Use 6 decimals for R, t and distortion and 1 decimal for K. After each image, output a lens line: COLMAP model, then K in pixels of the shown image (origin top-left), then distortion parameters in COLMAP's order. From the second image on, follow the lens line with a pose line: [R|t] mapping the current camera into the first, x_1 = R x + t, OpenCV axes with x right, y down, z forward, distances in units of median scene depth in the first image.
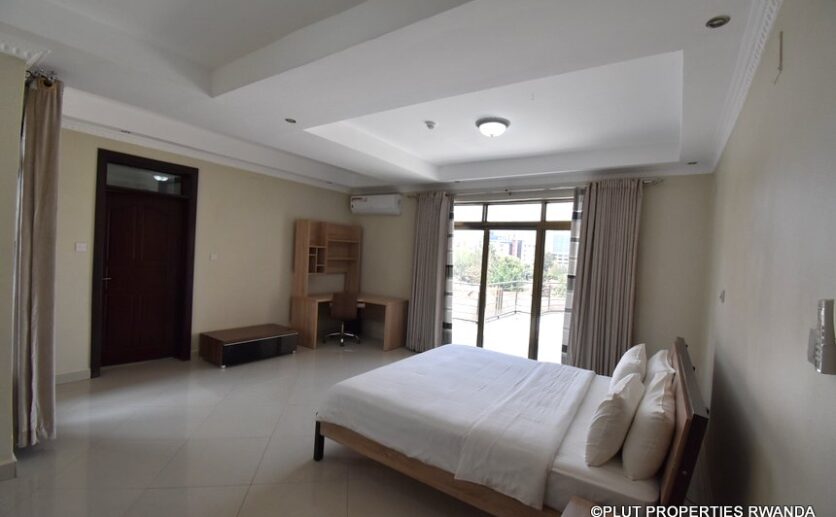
lens RADIAL K [[366.3, 0, 416.8], [0, 366.3, 261.0], [0, 0, 1]] dist [0.014960, -0.021916]
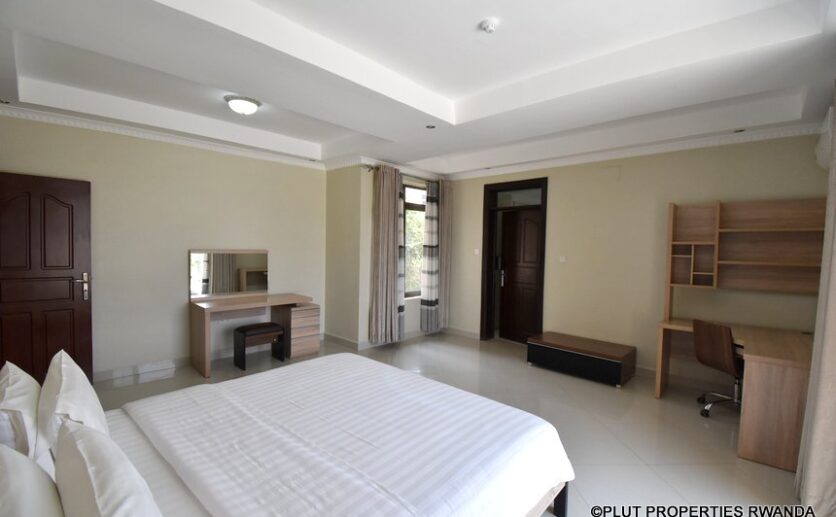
lens RADIAL K [[366.3, 0, 416.8], [0, 366.3, 261.0], [0, 0, 1]] dist [0.014960, -0.021916]
pose [[-0.141068, -0.023205, -0.989728, 0.525814], [-0.049858, 0.998623, -0.016307, 0.032040], [0.988744, 0.047046, -0.142030, 0.789401]]
